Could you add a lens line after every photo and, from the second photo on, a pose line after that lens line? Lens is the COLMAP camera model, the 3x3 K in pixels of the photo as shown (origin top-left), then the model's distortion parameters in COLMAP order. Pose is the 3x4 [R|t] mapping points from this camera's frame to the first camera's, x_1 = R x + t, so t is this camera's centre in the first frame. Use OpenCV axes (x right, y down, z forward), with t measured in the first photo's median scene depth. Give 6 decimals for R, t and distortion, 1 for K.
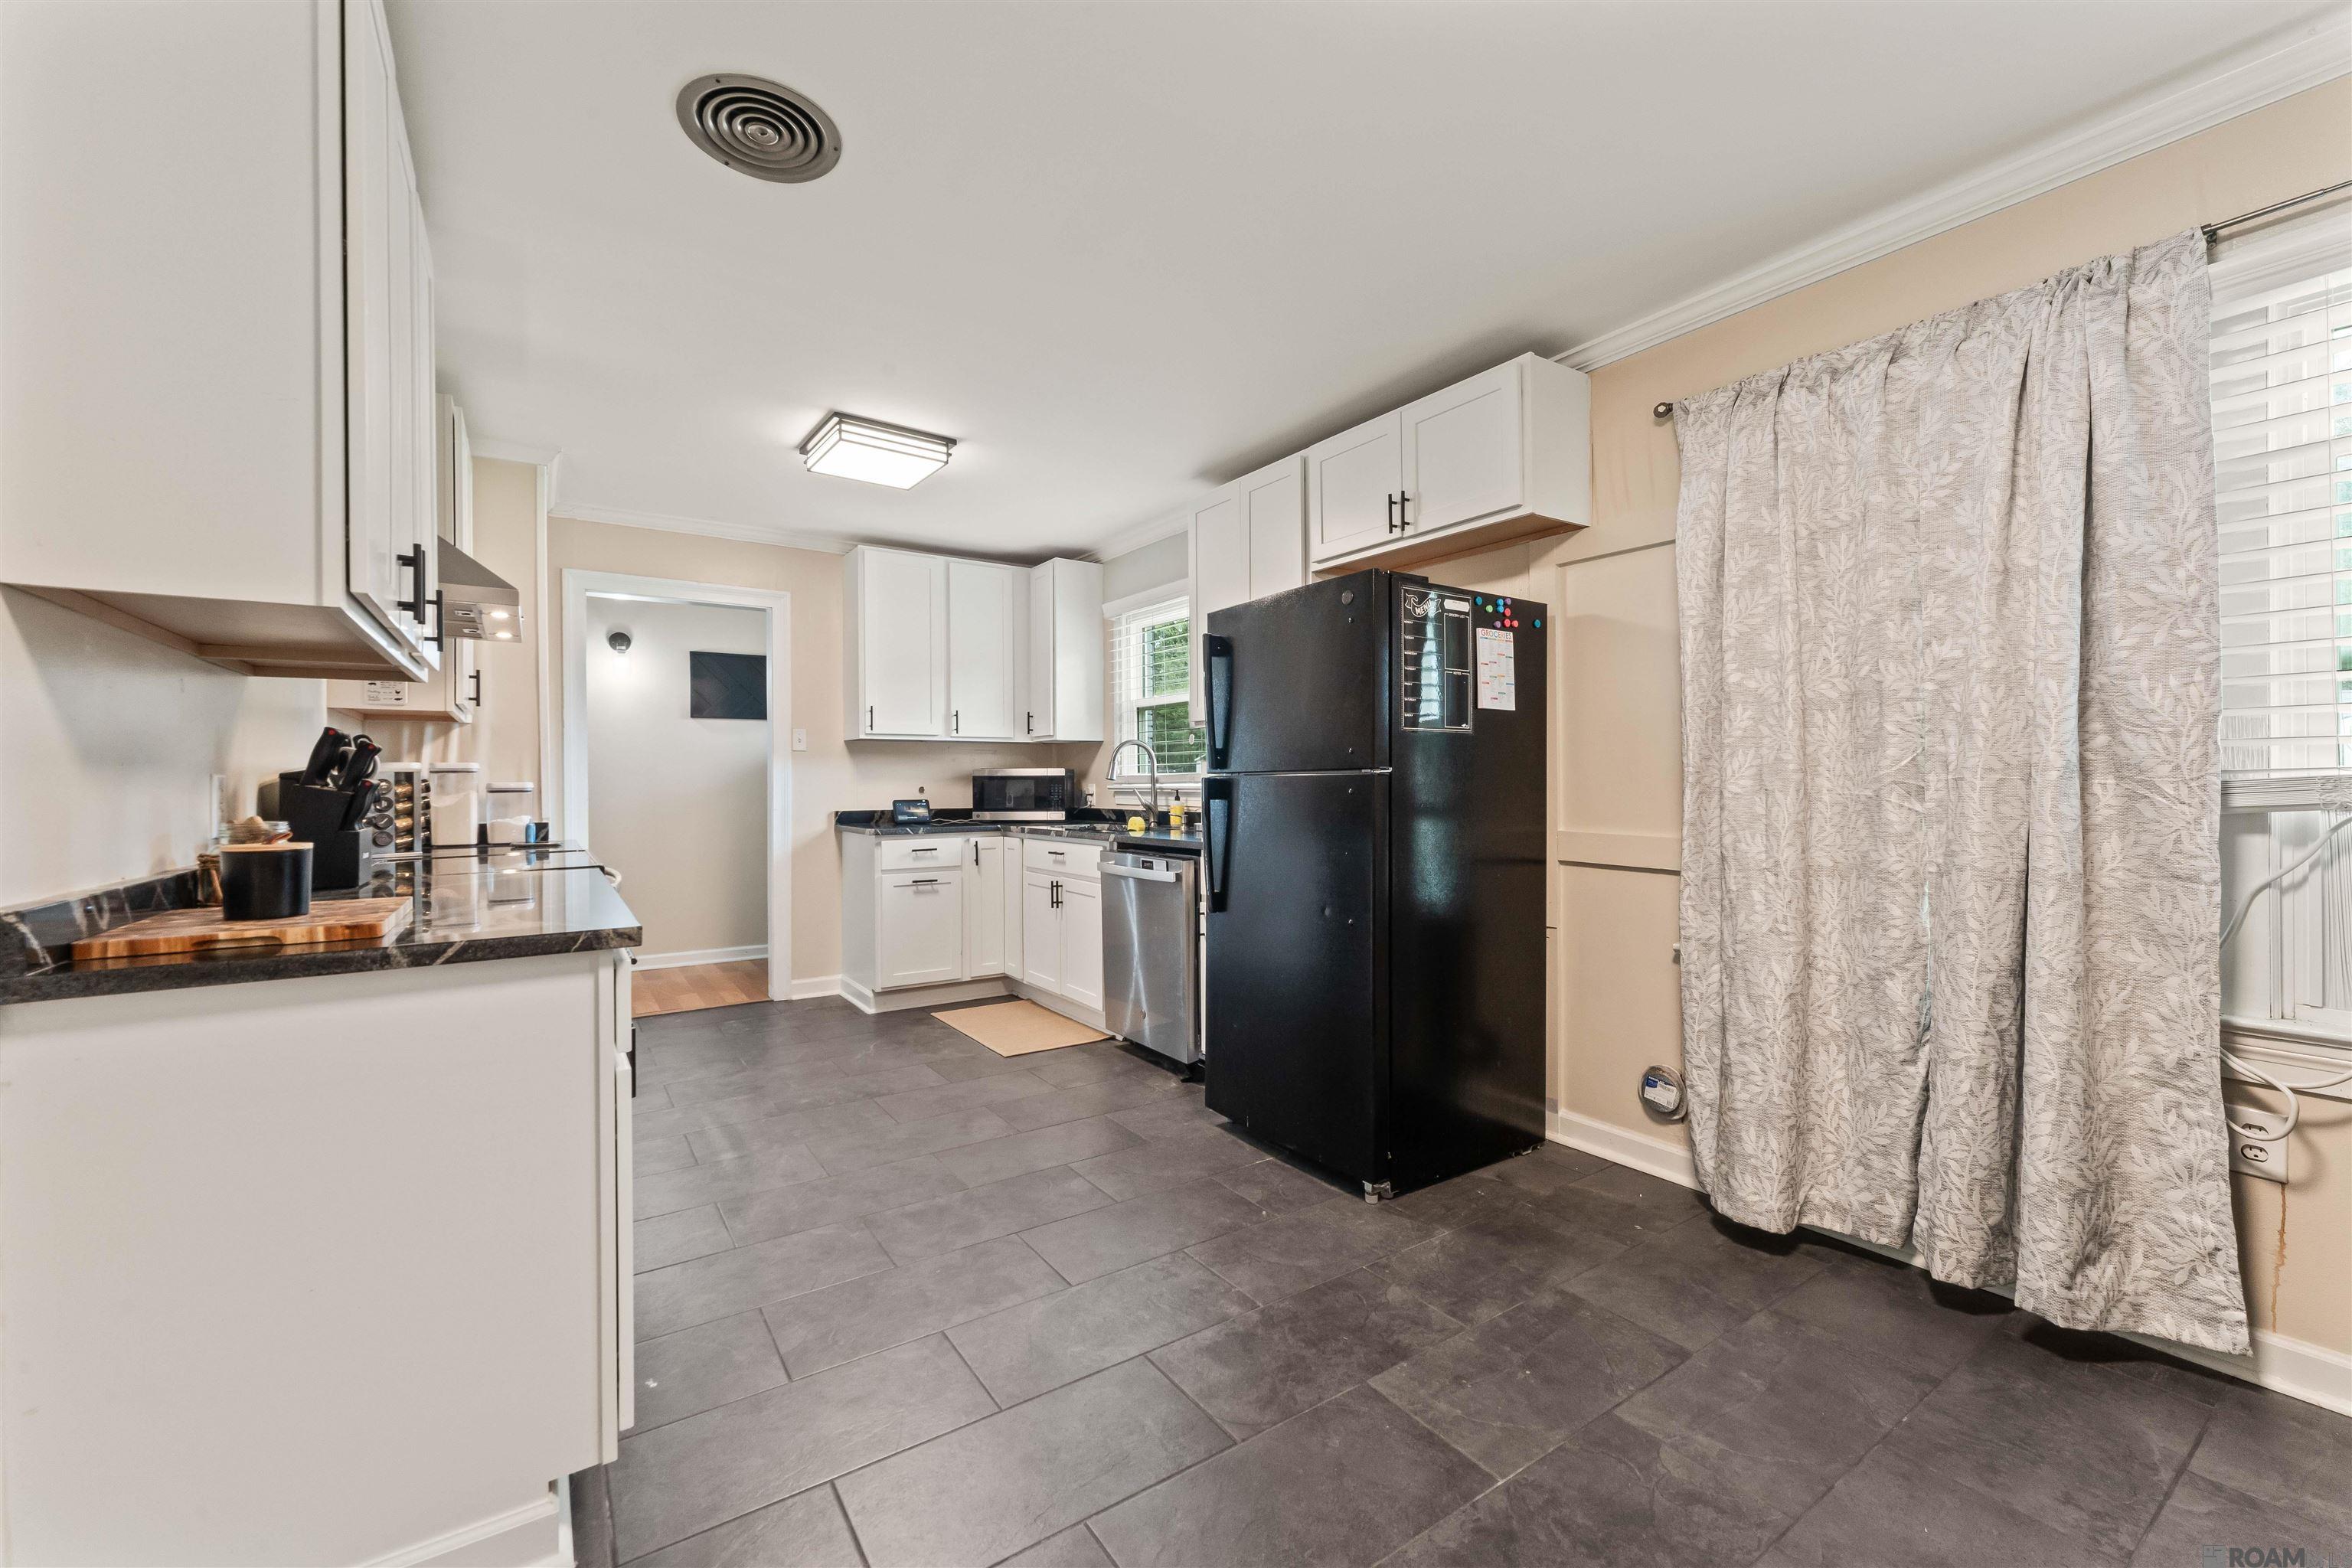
lens RADIAL K [[951.8, 0, 1167.1], [0, 951.8, 791.0], [0, 0, 1]] dist [-0.003530, -0.000156]
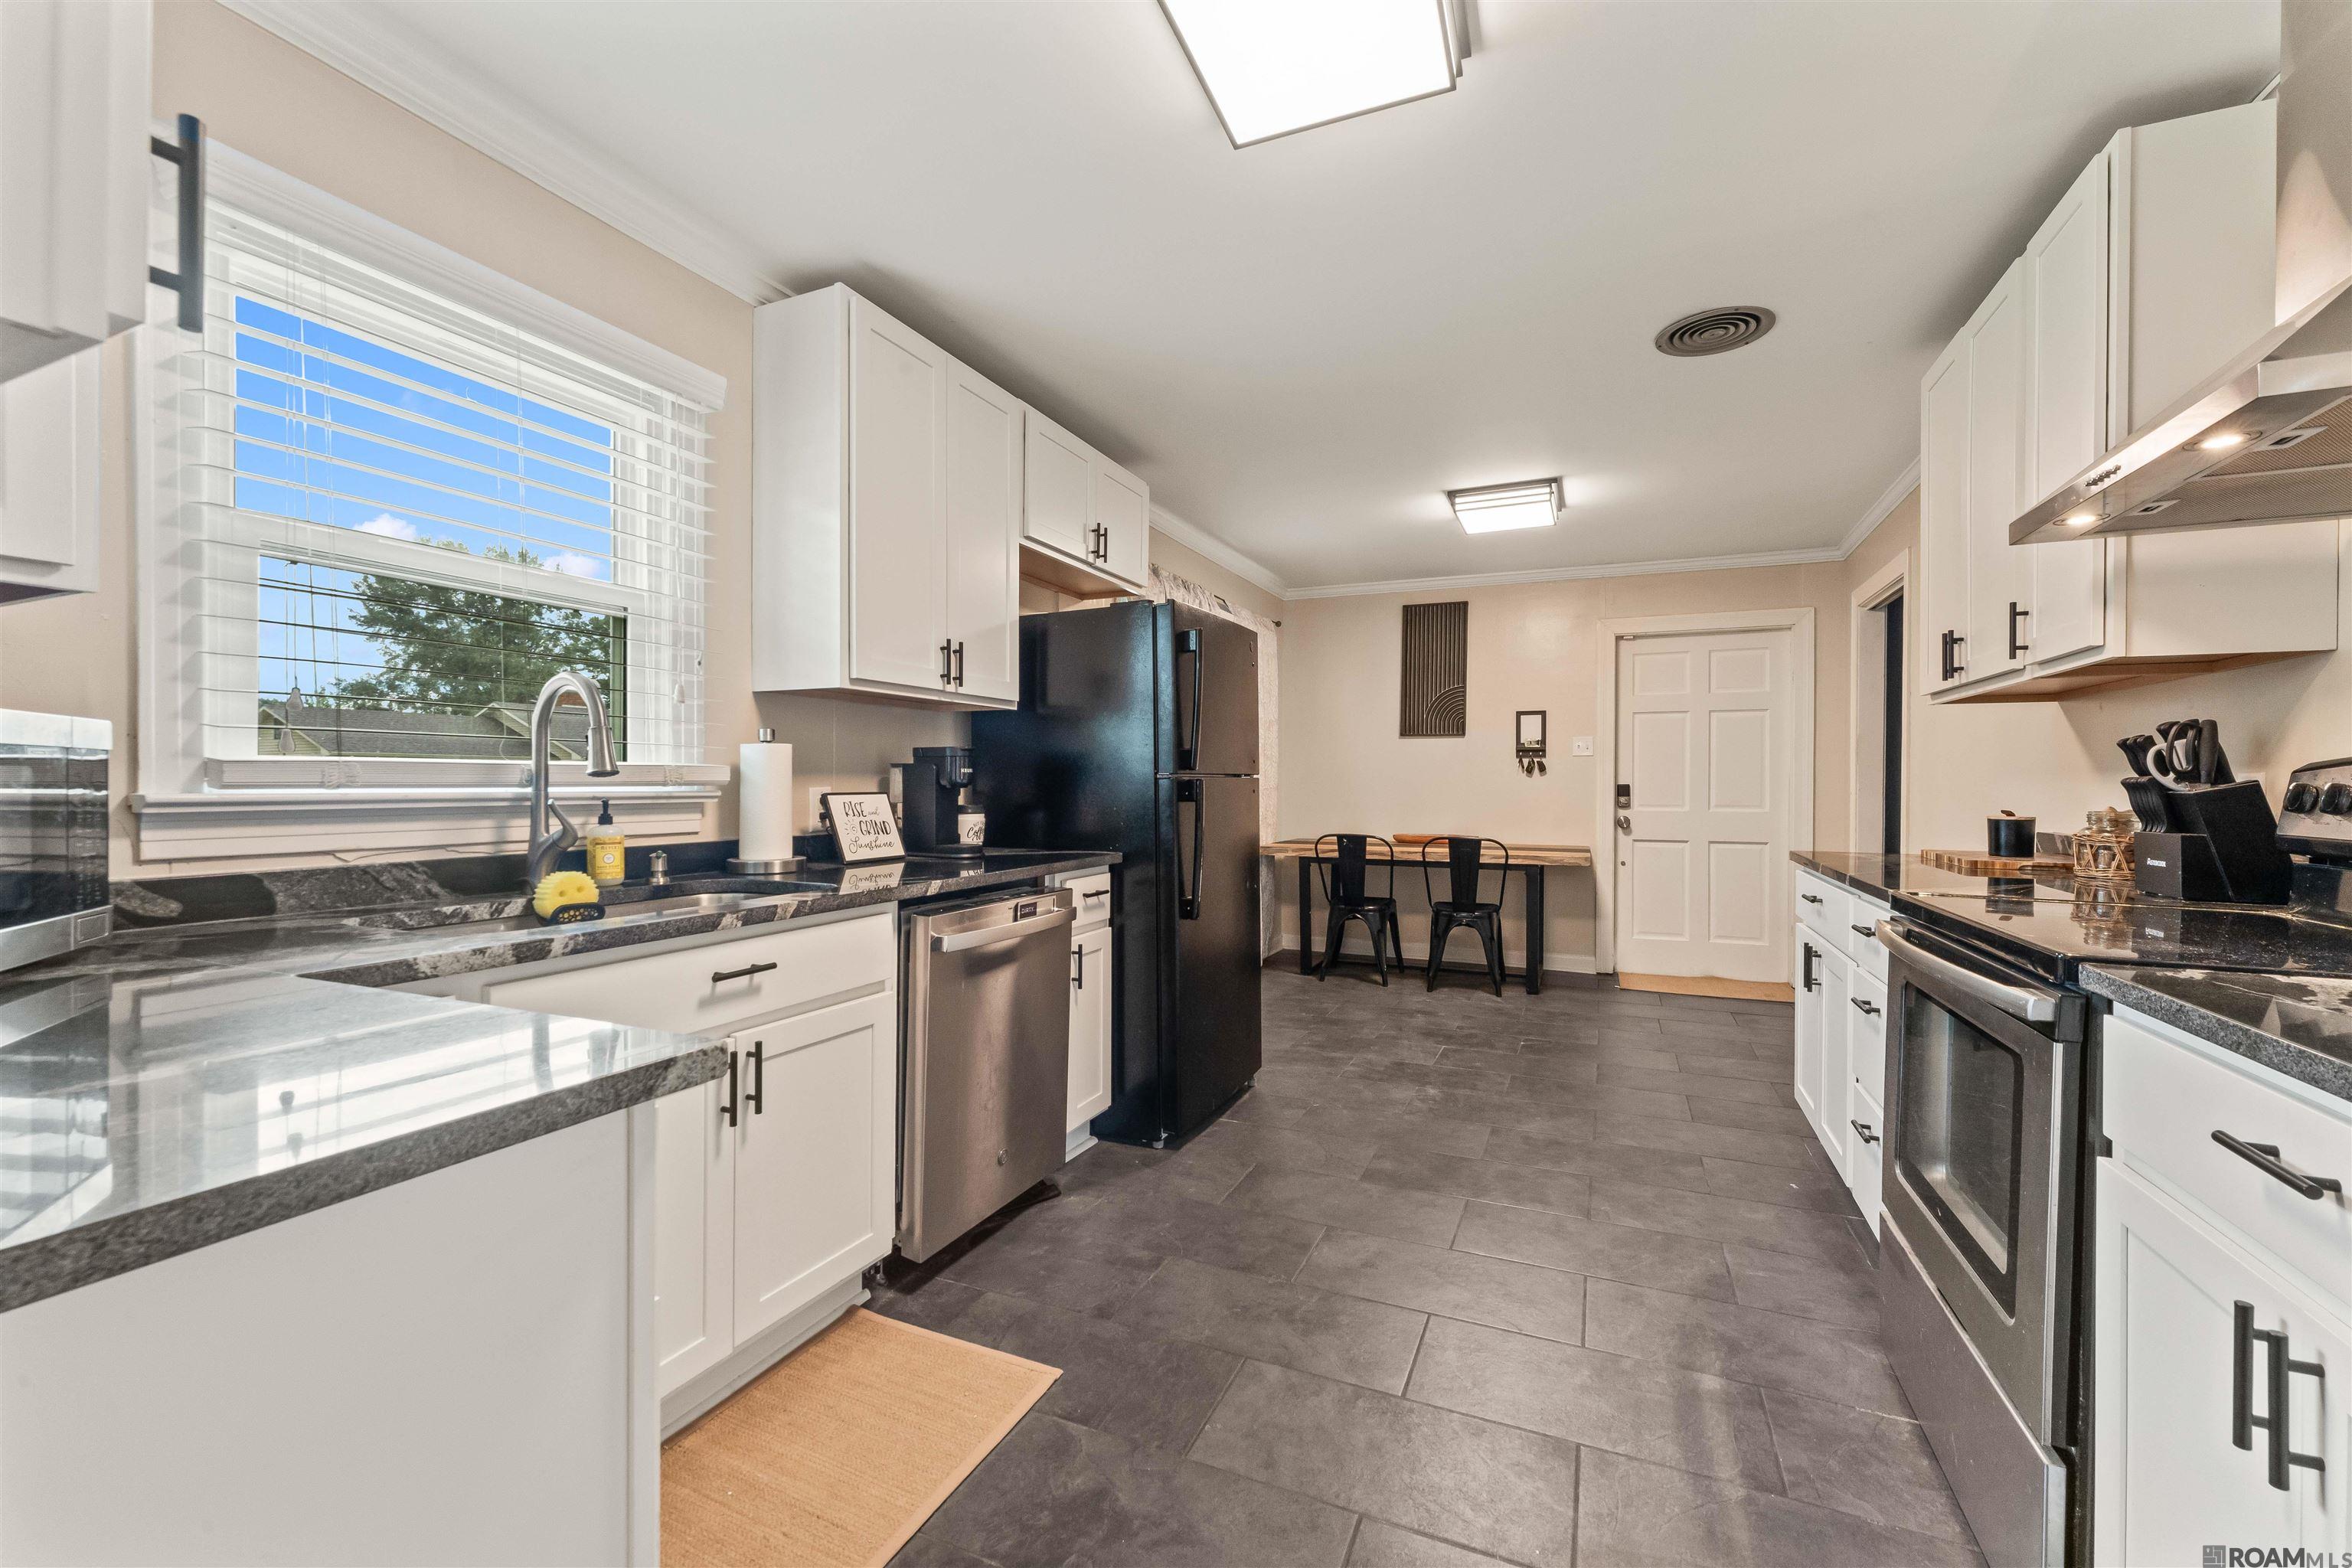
lens RADIAL K [[951.8, 0, 1167.0], [0, 951.8, 783.2], [0, 0, 1]] dist [-0.003530, -0.000156]
pose [[-0.523930, -0.005058, 0.851746, -0.858035], [-0.000168, 0.999983, 0.005835, -0.018854], [-0.851761, 0.002914, -0.523922, 1.733787]]
